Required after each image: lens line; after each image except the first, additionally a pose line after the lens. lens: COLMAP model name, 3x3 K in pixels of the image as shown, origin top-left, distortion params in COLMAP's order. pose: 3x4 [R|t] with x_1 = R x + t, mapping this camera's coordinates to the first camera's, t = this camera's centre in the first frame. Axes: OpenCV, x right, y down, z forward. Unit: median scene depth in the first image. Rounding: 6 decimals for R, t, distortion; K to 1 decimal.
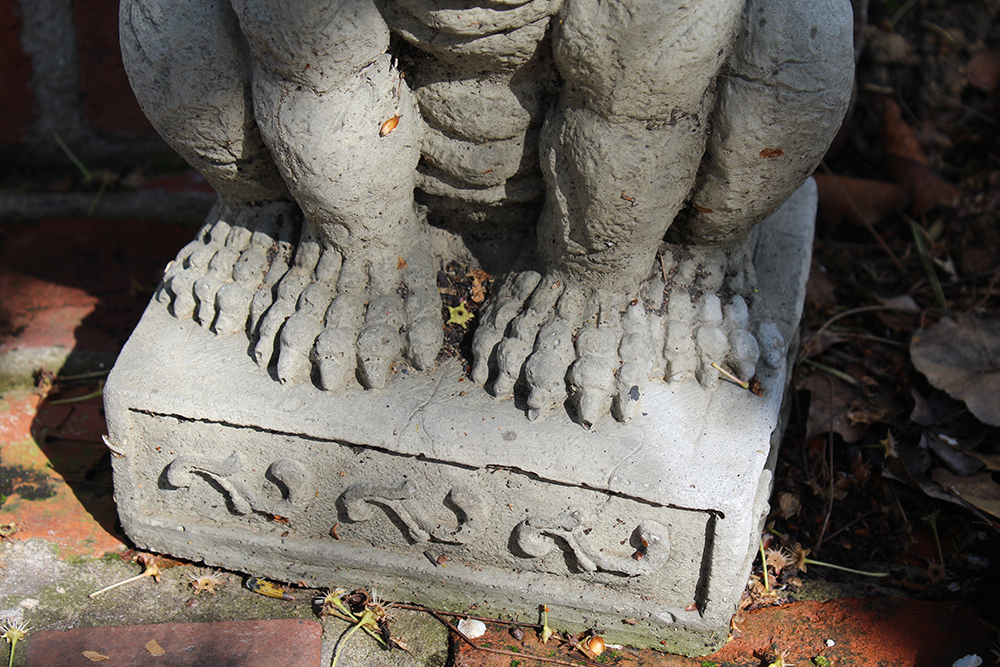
lens RADIAL K [[2191.3, 0, 497.9], [0, 2191.3, 336.1], [0, 0, 1]] dist [0.063663, 0.000000]
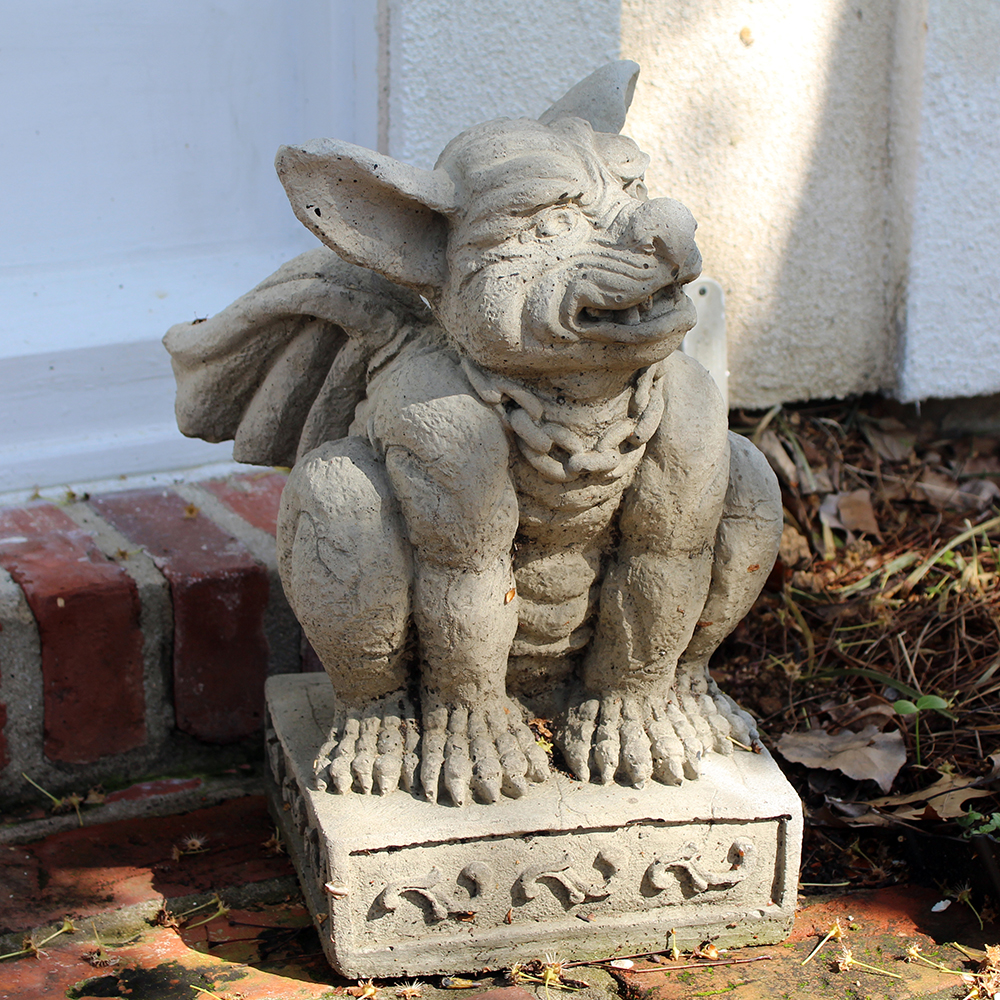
lens RADIAL K [[2574.3, 0, 500.2], [0, 2574.3, 497.7], [0, 0, 1]] dist [-0.011123, 0.000000]
pose [[0.899144, -0.146484, 0.412410, -0.730285], [0.268201, 0.929073, -0.254738, 0.265970], [-0.345844, 0.339655, 0.874658, -0.468178]]
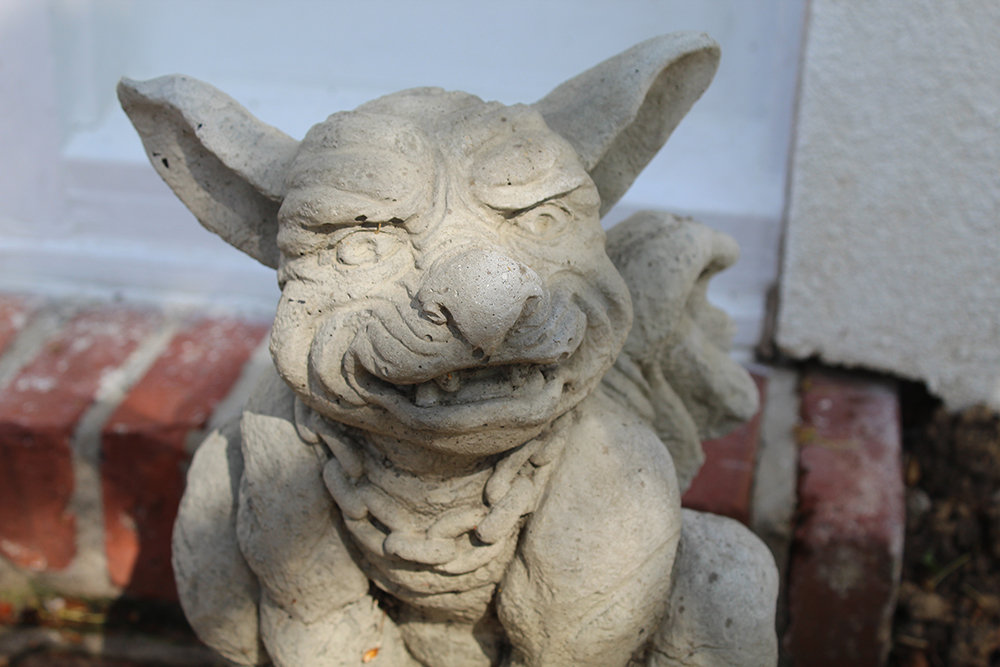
lens RADIAL K [[1892.3, 0, 501.9], [0, 1892.3, 338.2], [0, 0, 1]] dist [0.024387, 0.000000]
pose [[0.978187, 0.091648, -0.186418, 0.191691], [-0.126671, 0.974421, -0.185630, -0.082262], [0.164637, 0.205194, 0.964775, 0.006104]]
